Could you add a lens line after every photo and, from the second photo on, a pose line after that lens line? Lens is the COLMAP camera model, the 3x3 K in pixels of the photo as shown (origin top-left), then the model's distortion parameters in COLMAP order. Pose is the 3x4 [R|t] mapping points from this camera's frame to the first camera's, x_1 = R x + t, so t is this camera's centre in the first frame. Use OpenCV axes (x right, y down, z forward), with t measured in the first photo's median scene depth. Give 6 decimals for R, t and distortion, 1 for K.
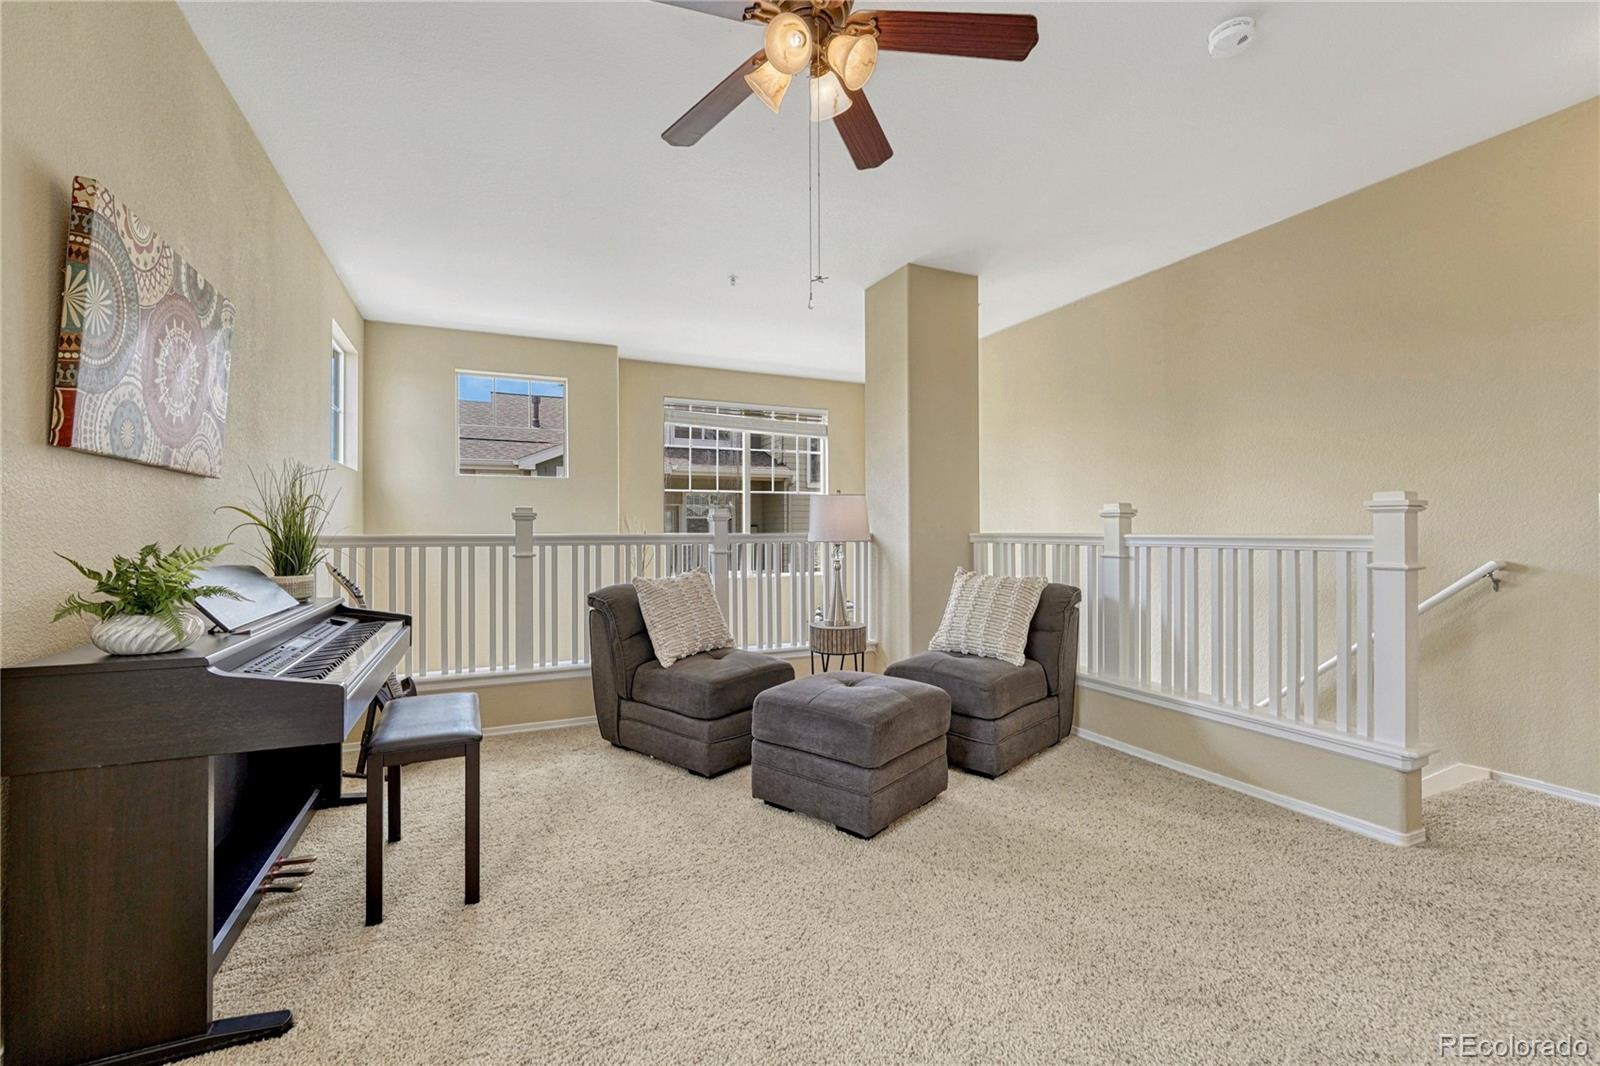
lens RADIAL K [[667.2, 0, 802.0], [0, 667.2, 521.7], [0, 0, 1]] dist [-0.011080, 0.001151]
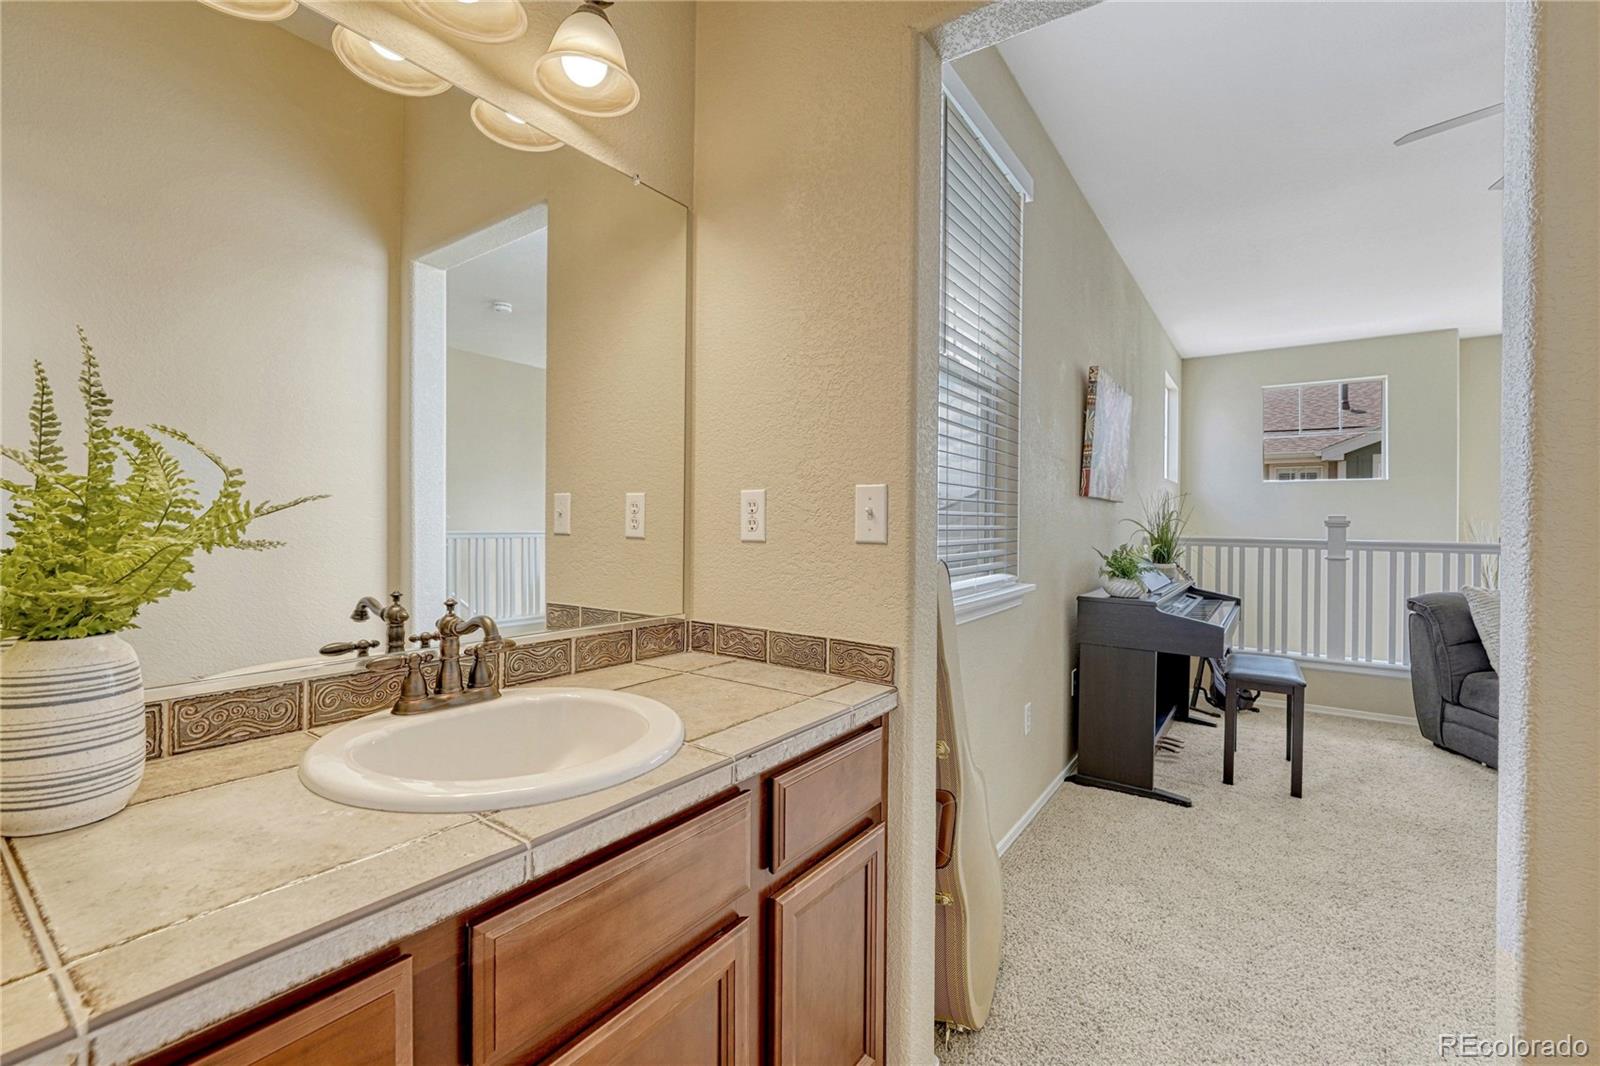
lens RADIAL K [[667.2, 0, 803.1], [0, 667.2, 524.7], [0, 0, 1]] dist [-0.011080, 0.001151]
pose [[0.485645, 0.010862, -0.874088, 0.138660], [-0.000308, 0.999925, 0.012254, -0.022156], [0.874156, -0.005681, 0.485612, -0.373335]]
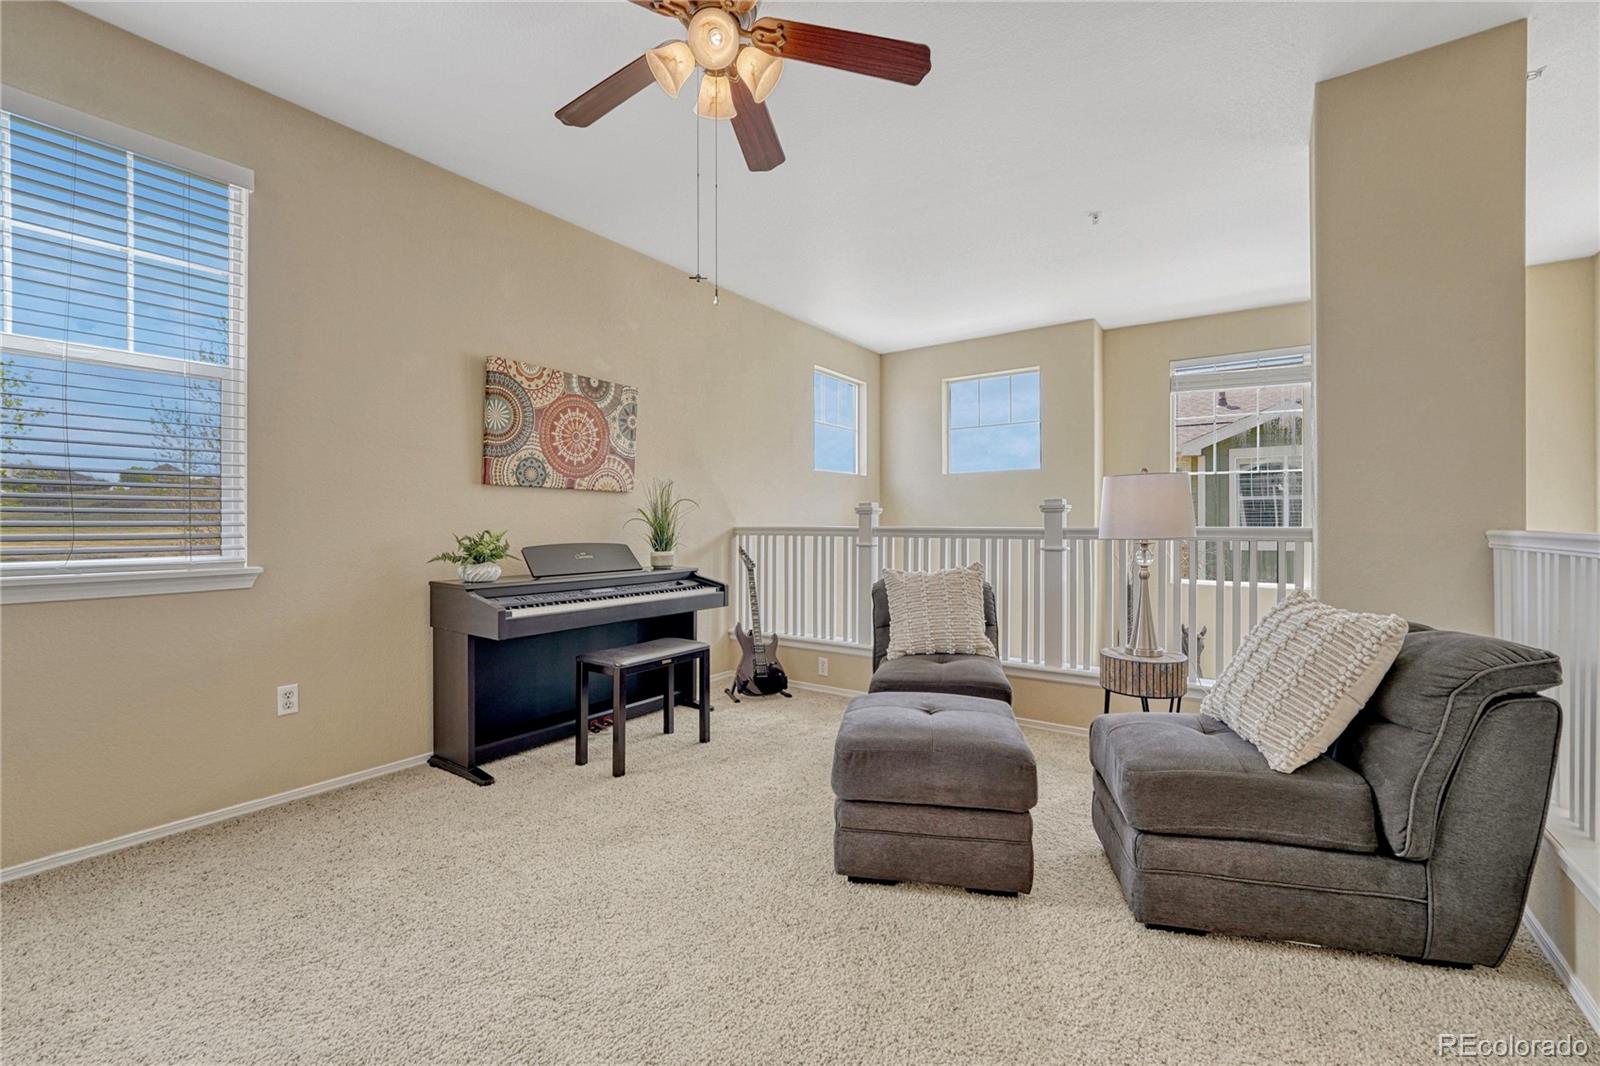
lens RADIAL K [[667.2, 0, 782.4], [0, 667.2, 522.2], [0, 0, 1]] dist [-0.011080, 0.001151]
pose [[0.492404, 0.001363, -0.870366, 0.563397], [0.009403, 0.999932, 0.006886, 0.002193], [0.870316, -0.011574, 0.492357, 0.348633]]
